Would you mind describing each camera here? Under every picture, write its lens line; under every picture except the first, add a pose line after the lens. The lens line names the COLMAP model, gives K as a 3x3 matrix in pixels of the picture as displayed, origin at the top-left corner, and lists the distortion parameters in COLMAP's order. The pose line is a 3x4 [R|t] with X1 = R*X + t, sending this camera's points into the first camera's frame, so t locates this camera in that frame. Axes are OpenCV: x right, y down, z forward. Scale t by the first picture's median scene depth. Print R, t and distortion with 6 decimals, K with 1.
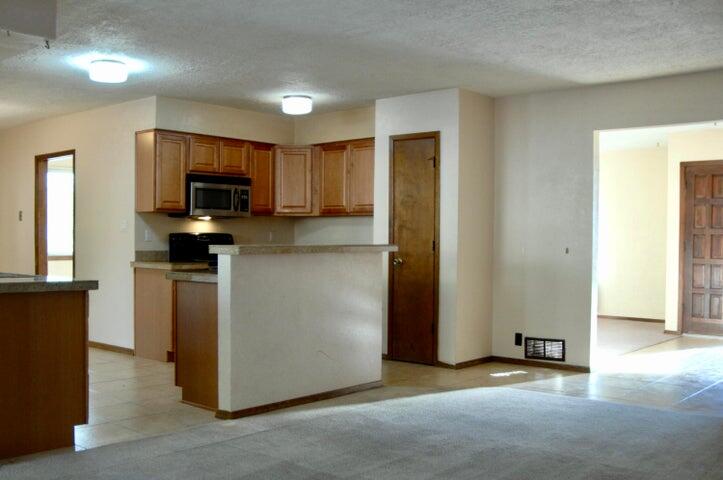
lens RADIAL K [[765.0, 0, 359.9], [0, 765.0, 250.9], [0, 0, 1]] dist [-0.136255, 0.153004]
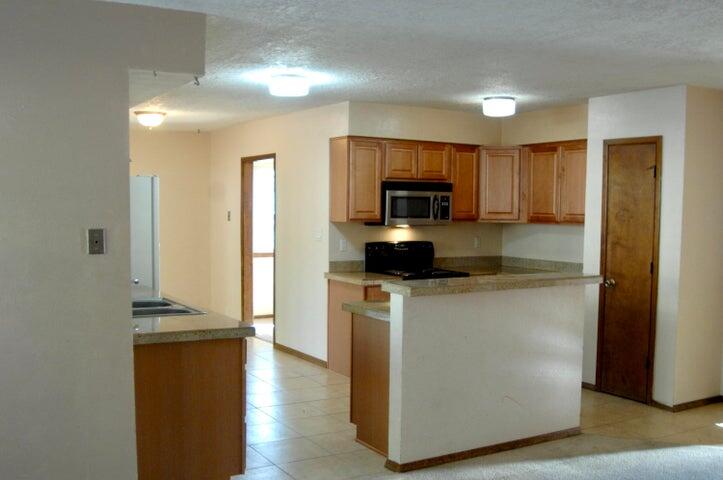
lens RADIAL K [[765.0, 0, 359.9], [0, 765.0, 250.9], [0, 0, 1]] dist [-0.136255, 0.153004]
pose [[0.952758, 0.023868, -0.302791, 0.036903], [-0.011108, 0.998979, 0.043794, -0.057160], [0.303527, -0.038361, 0.952050, 0.080278]]
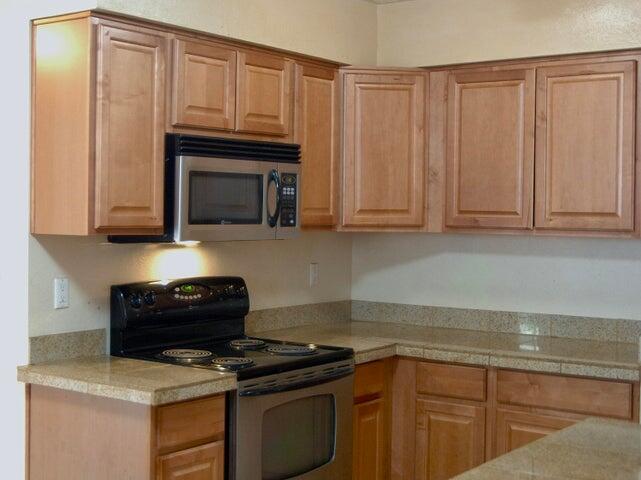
lens RADIAL K [[1060.1, 0, 320.5], [0, 1060.1, 240.0], [0, 0, 1]] dist [-0.027048, -0.100439]
pose [[0.994166, 0.002136, 0.107838, -0.211313], [-0.003603, 0.999904, 0.013414, -0.056158], [-0.107799, -0.013725, 0.994078, 0.466598]]
